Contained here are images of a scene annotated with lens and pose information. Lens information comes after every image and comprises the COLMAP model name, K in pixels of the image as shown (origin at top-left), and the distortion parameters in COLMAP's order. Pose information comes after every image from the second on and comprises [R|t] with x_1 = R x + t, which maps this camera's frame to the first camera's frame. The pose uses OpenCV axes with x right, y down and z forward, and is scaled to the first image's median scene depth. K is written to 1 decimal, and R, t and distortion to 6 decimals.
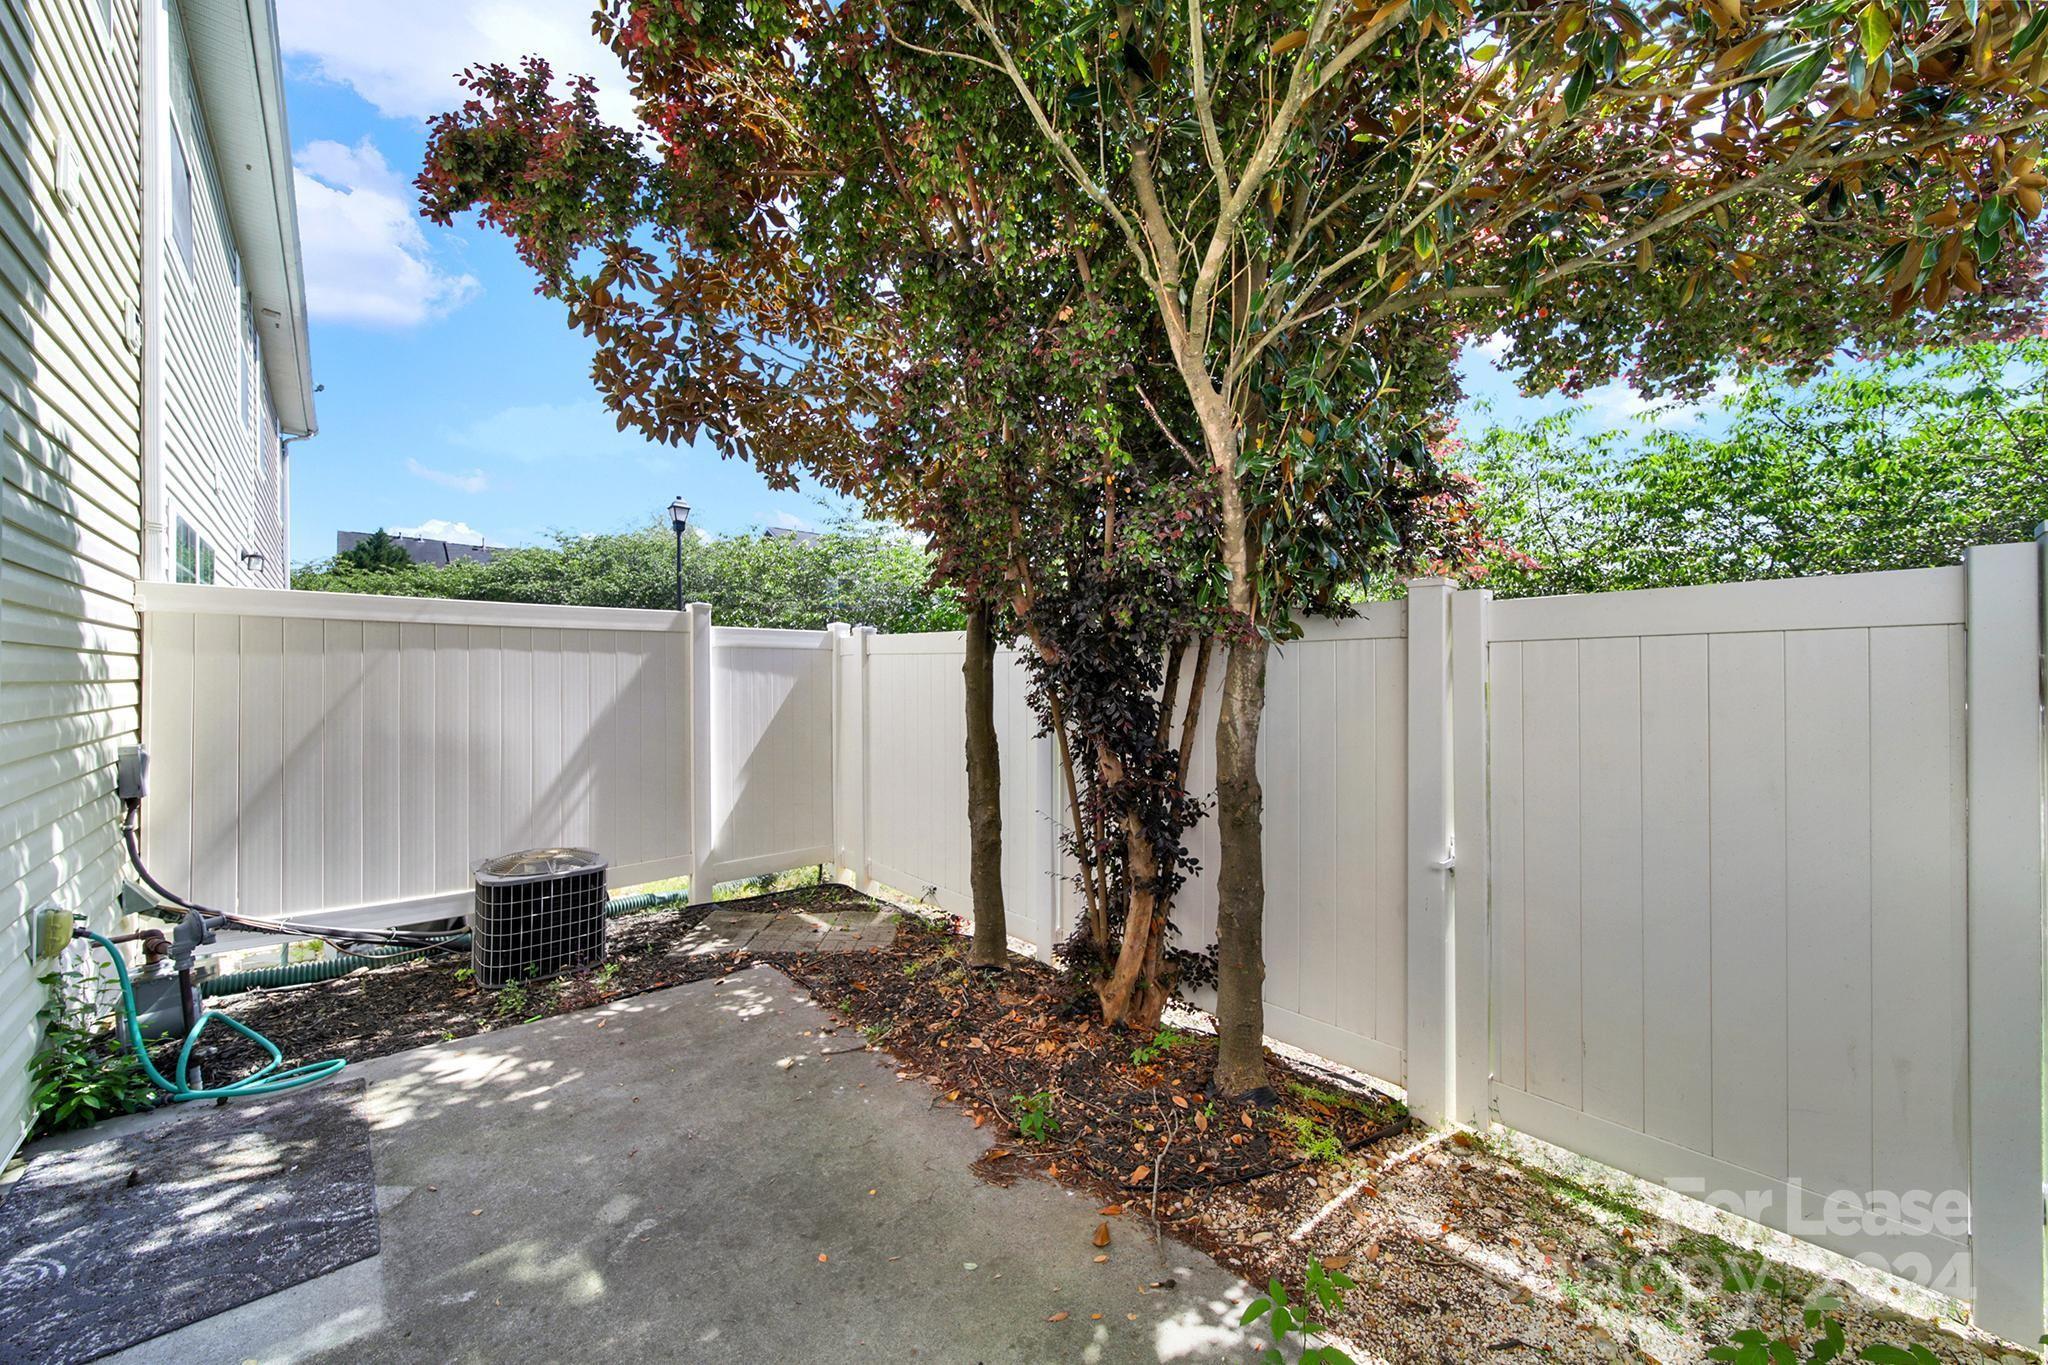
lens RADIAL K [[751.8, 0, 1033.4], [0, 751.8, 672.5], [0, 0, 1]] dist [0.000419, -0.000018]
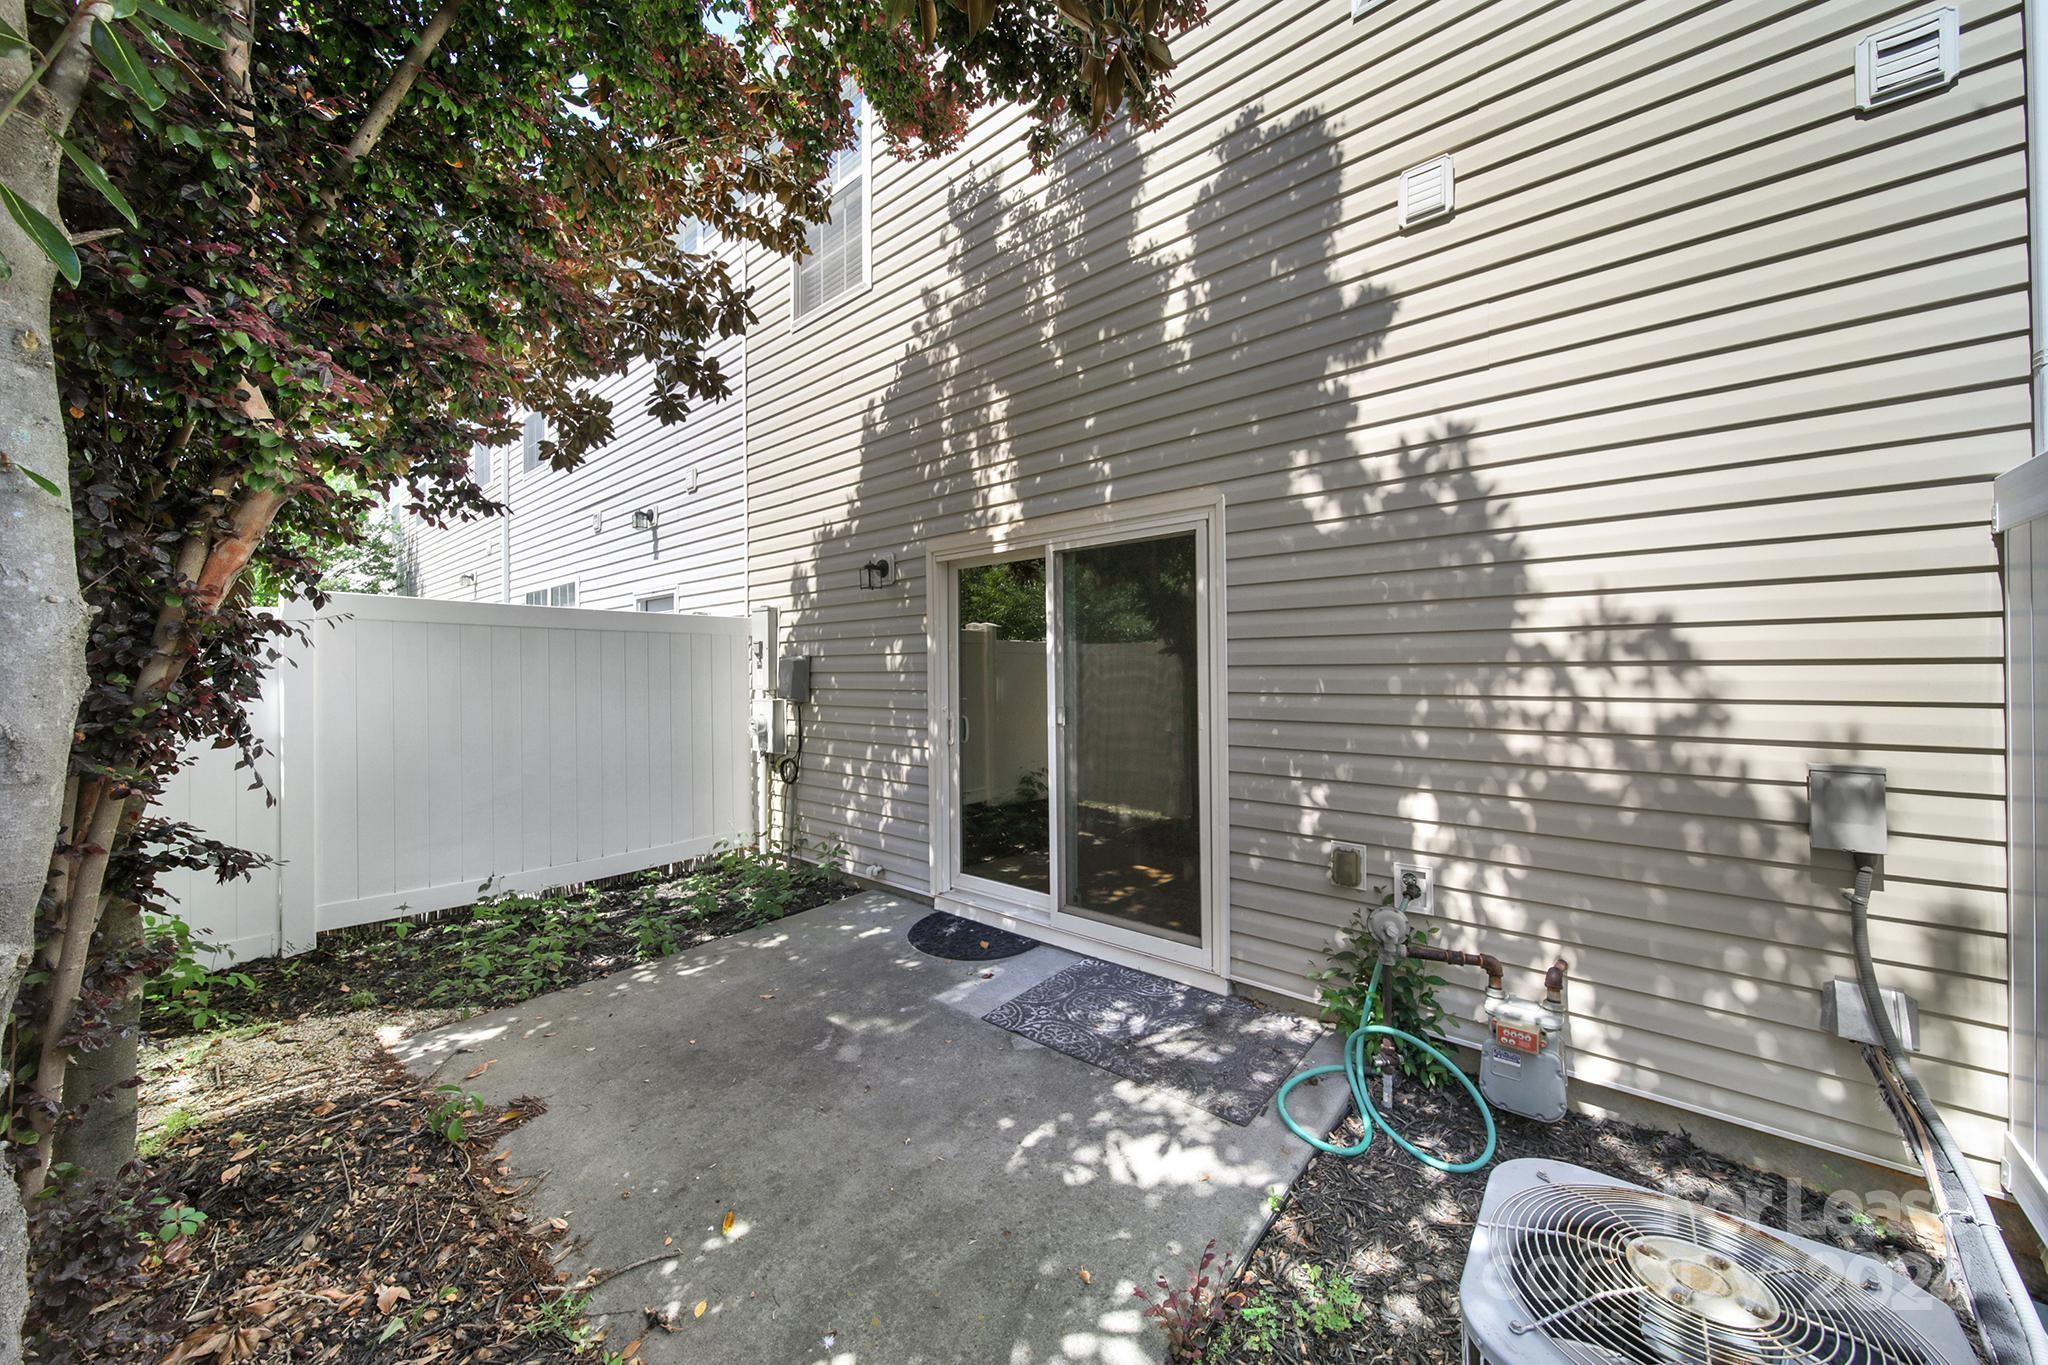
lens RADIAL K [[751.8, 0, 1033.4], [0, 751.8, 672.5], [0, 0, 1]] dist [0.000419, -0.000018]
pose [[-0.992642, 0.007549, -0.120853, -0.582757], [0.007805, 0.999968, -0.001649, 0.028437], [0.120836, -0.002580, -0.992669, 1.918554]]
